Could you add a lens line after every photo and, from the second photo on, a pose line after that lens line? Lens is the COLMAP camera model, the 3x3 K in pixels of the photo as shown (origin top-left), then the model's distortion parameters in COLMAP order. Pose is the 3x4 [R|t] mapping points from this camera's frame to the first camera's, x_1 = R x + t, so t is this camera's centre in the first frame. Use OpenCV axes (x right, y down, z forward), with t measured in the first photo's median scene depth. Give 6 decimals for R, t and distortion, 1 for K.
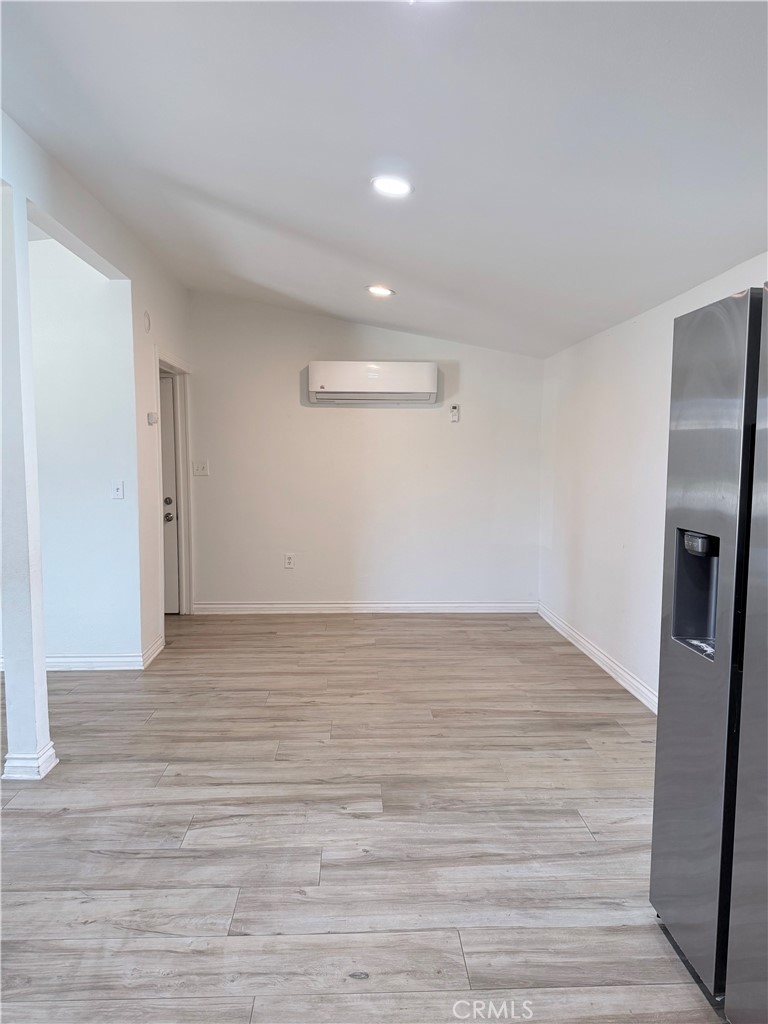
lens RADIAL K [[722.6, 0, 379.3], [0, 722.6, 516.6], [0, 0, 1]] dist [0.075211, -0.089958]
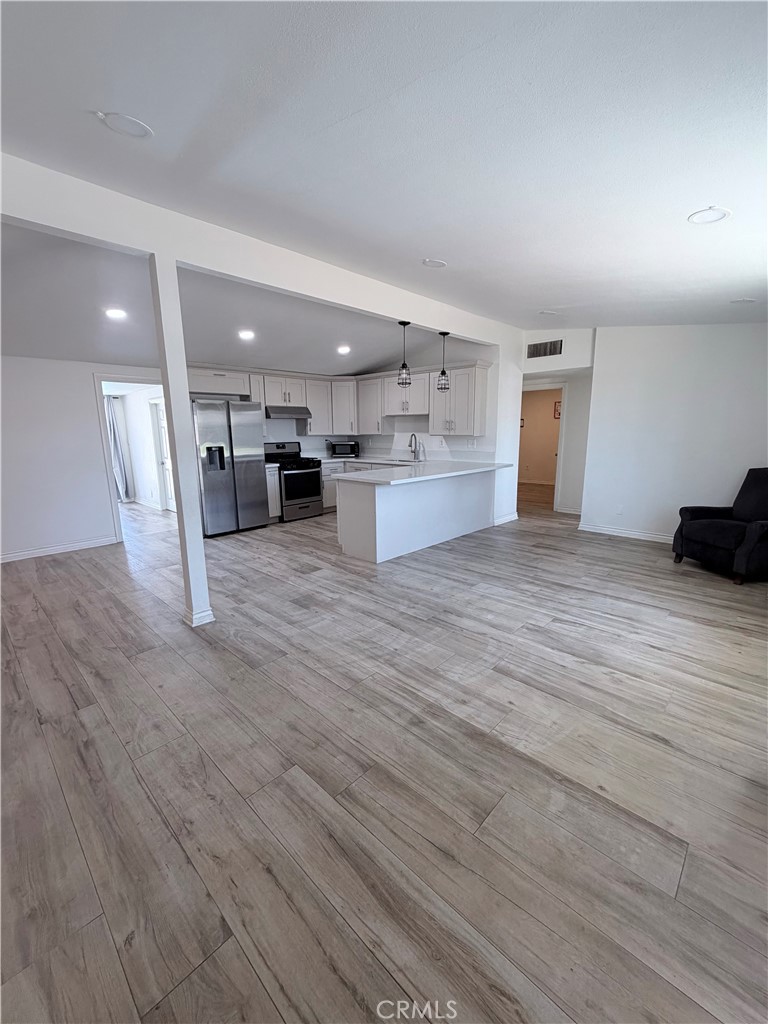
lens RADIAL K [[419.9, 0, 383.2], [0, 419.9, 511.0], [0, 0, 1]] dist [-0.002299, 0.000634]
pose [[-0.696883, -0.133263, 0.704696, -1.599013], [0.072651, 0.964413, 0.254223, -0.129485], [-0.713496, 0.228360, -0.662401, 1.434774]]
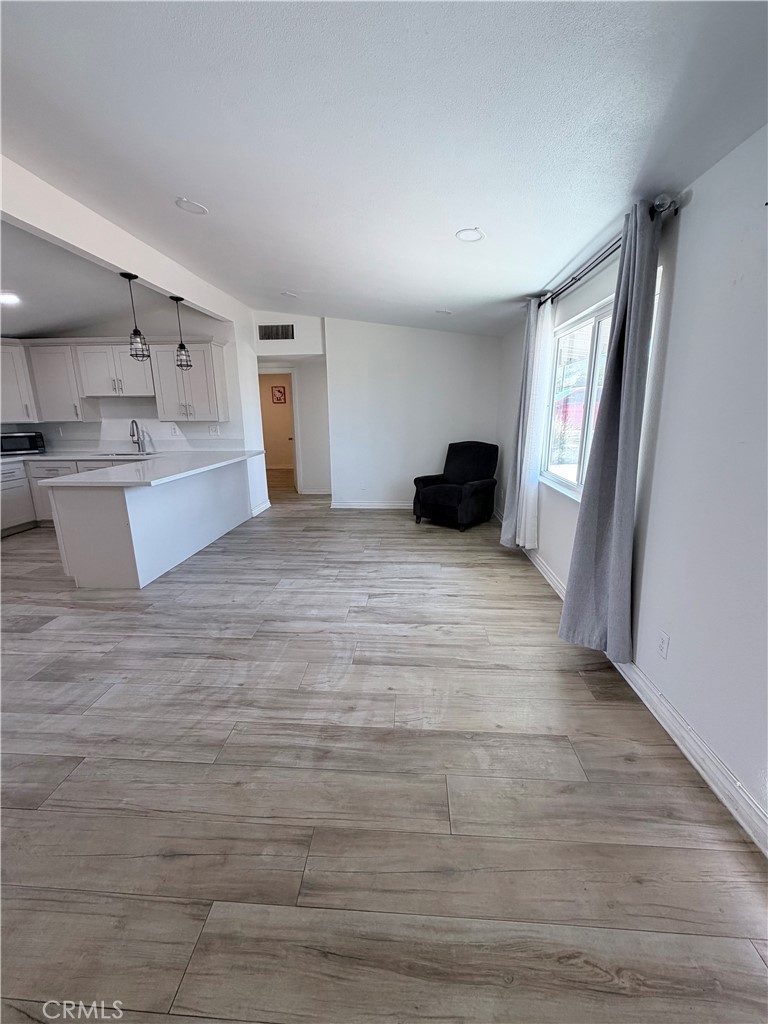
lens RADIAL K [[419.9, 0, 384.8], [0, 419.9, 510.5], [0, 0, 1]] dist [-0.002299, 0.000634]
pose [[-0.994928, -0.015885, 0.099330, -1.332715], [0.016610, 0.947957, 0.317966, -0.133361], [-0.099211, 0.318003, -0.942884, 1.461744]]
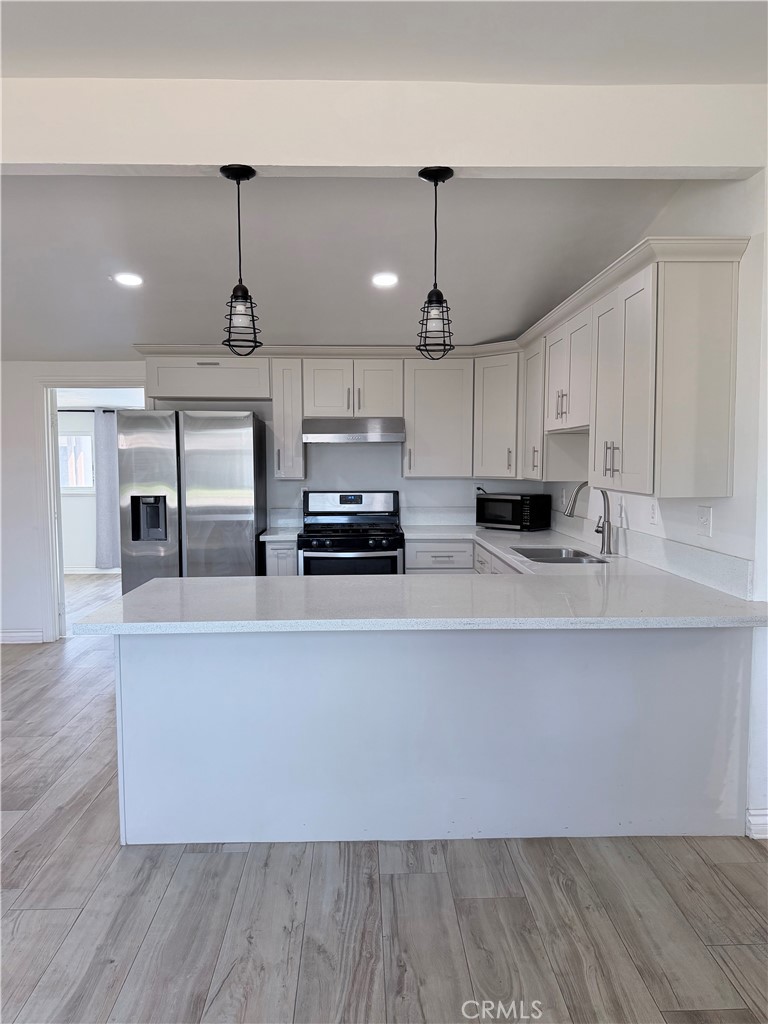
lens RADIAL K [[722.6, 0, 383.9], [0, 722.6, 505.9], [0, 0, 1]] dist [0.075211, -0.089958]
pose [[0.002547, -0.067962, 0.997685, -1.446095], [0.093582, 0.993326, 0.067427, -0.024487], [-0.995608, 0.093194, 0.008890, 0.092168]]
